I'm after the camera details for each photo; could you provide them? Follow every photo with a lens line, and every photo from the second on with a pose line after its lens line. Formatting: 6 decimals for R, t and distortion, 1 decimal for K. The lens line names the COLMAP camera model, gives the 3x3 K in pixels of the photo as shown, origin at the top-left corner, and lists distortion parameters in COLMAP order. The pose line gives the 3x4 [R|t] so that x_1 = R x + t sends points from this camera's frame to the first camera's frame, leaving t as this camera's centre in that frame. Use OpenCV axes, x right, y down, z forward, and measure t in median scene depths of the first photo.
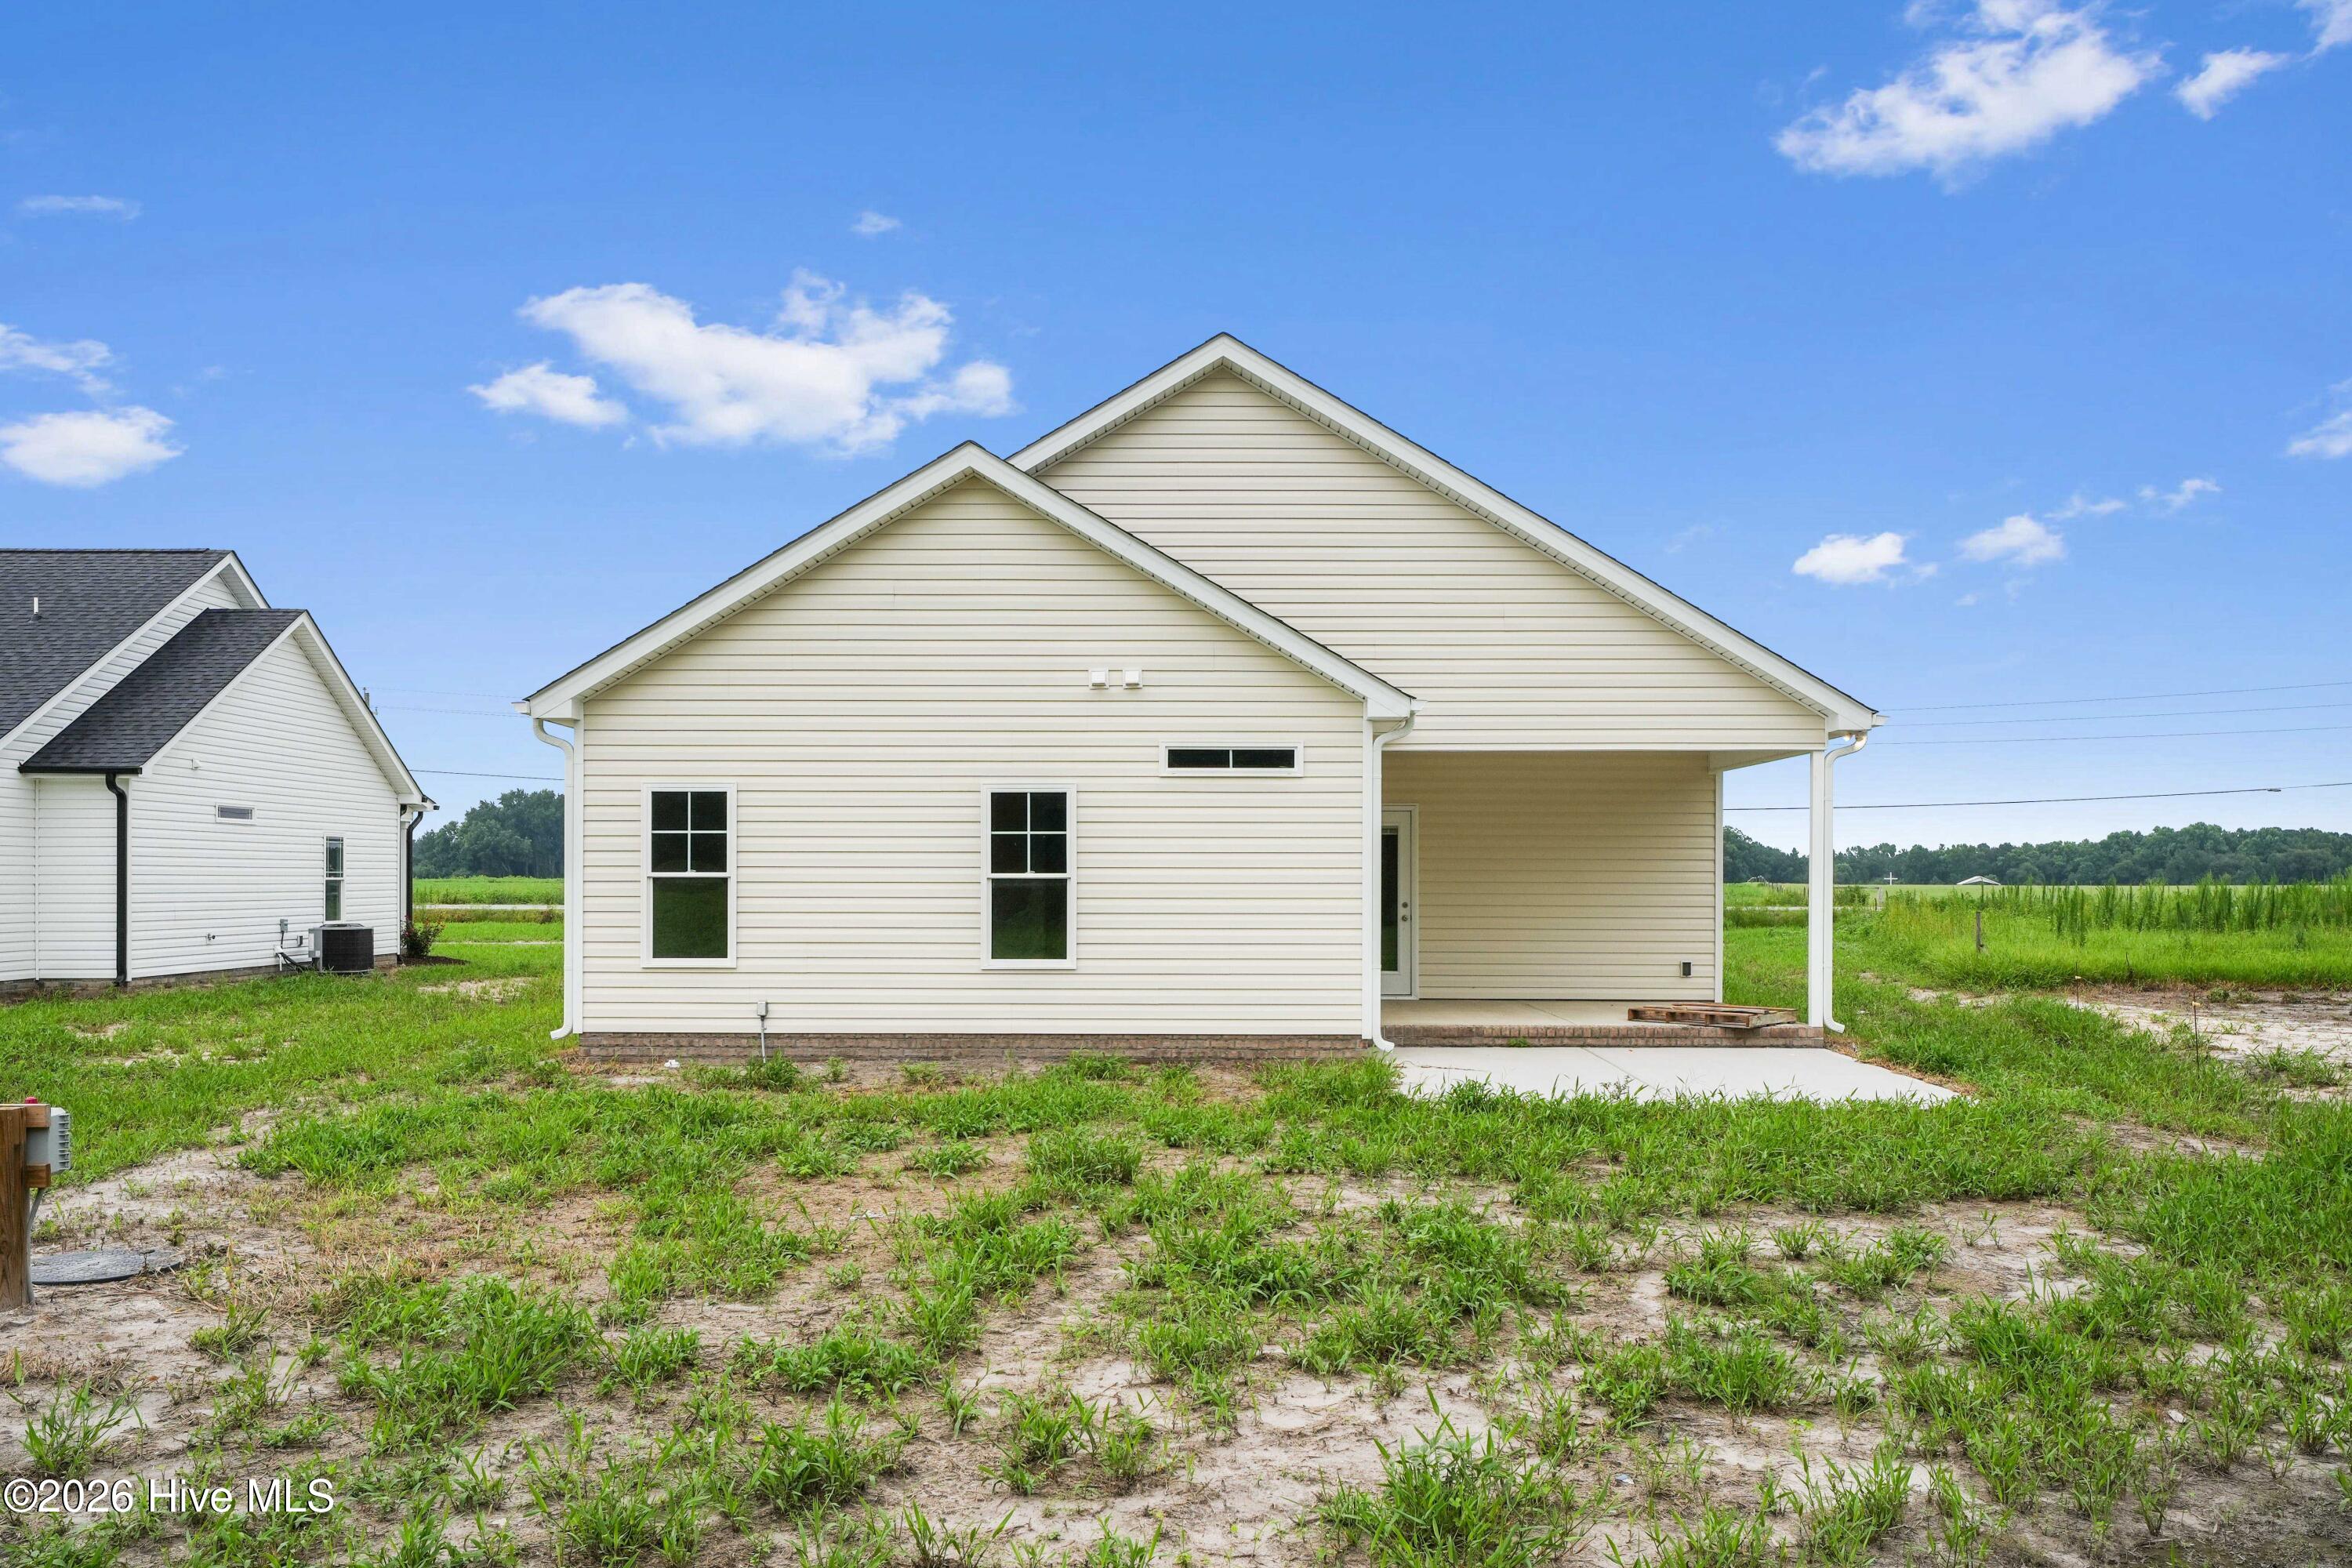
lens RADIAL K [[1904.1, 0, 1176.0], [0, 1904.1, 784.0], [0, 0, 1]] dist [-0.003030, -0.002660]
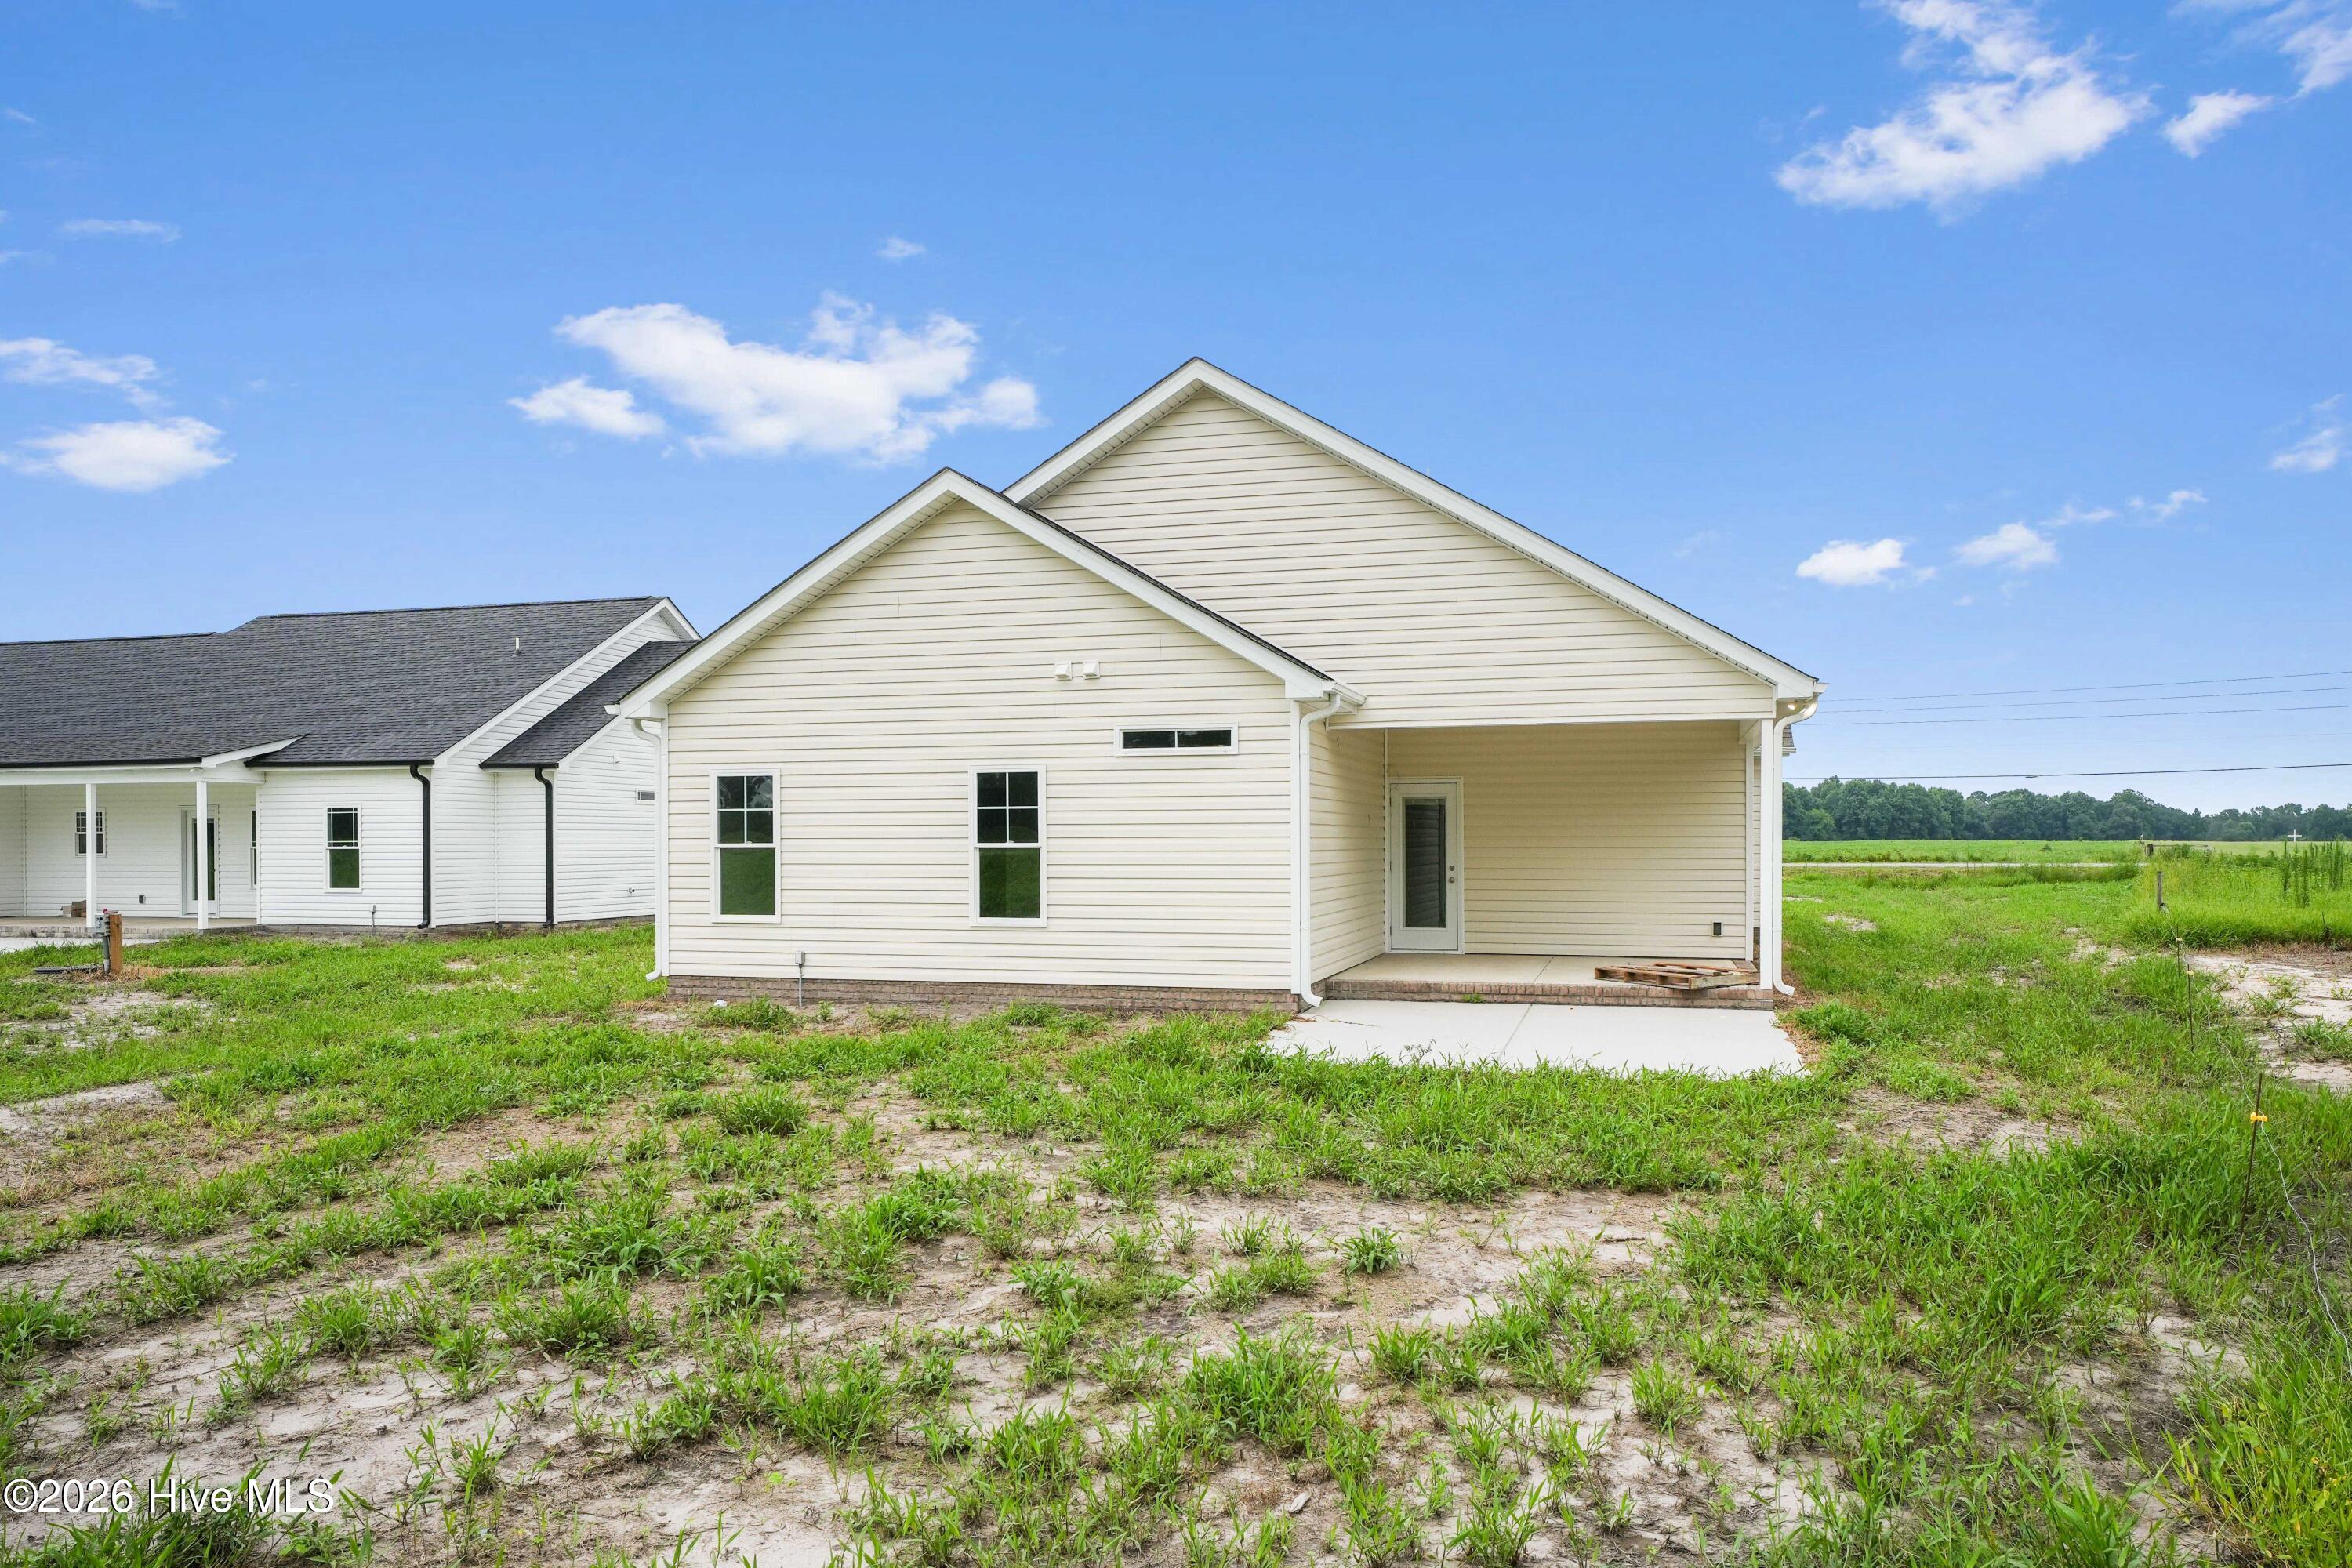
lens RADIAL K [[1536.9, 0, 1176.0], [0, 1536.9, 784.0], [0, 0, 1]] dist [0.007334, 0.001605]
pose [[0.966594, -0.014457, -0.255903, 0.257079], [0.017962, 0.999774, 0.011361, 0.002692], [0.255681, -0.015578, 0.966636, 0.131938]]
